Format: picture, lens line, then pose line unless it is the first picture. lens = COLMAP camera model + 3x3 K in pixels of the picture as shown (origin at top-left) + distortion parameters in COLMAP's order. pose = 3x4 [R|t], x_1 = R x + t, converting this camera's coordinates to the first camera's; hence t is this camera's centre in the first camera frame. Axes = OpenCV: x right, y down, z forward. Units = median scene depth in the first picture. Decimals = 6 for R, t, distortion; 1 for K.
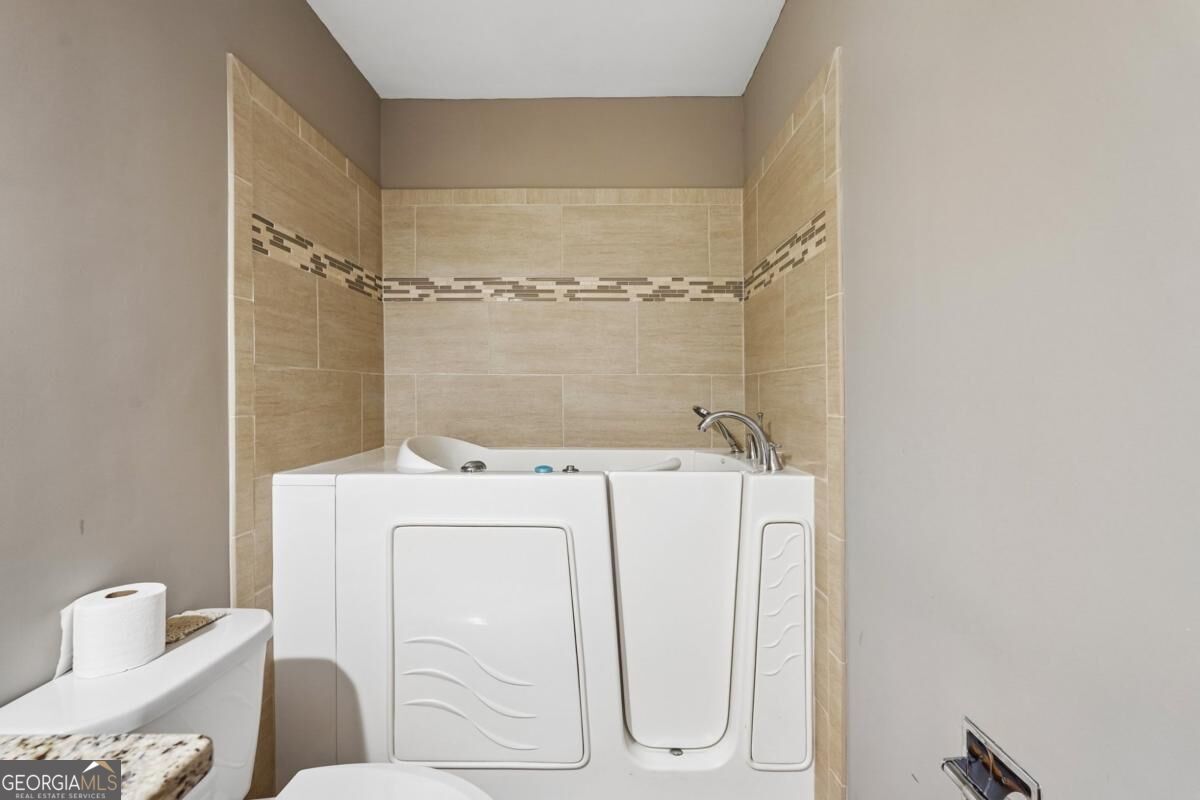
lens RADIAL K [[534.0, 0, 601.6], [0, 534.0, 403.0], [0, 0, 1]] dist [-0.018050, 0.010165]
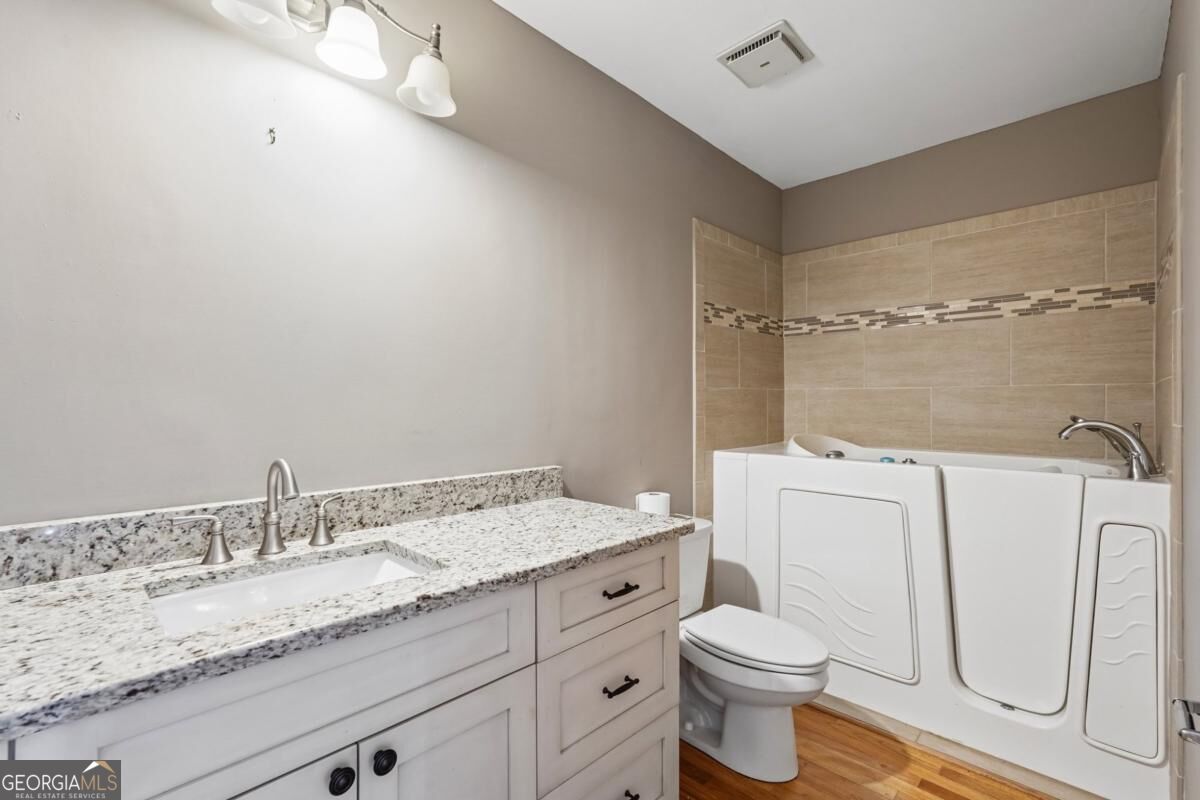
lens RADIAL K [[534.0, 0, 601.6], [0, 534.0, 403.0], [0, 0, 1]] dist [-0.018050, 0.010165]
pose [[0.724217, -0.001550, -0.689571, 0.203854], [-0.008899, 0.999893, -0.011593, 0.001297], [0.689515, 0.014532, 0.724125, -0.330856]]
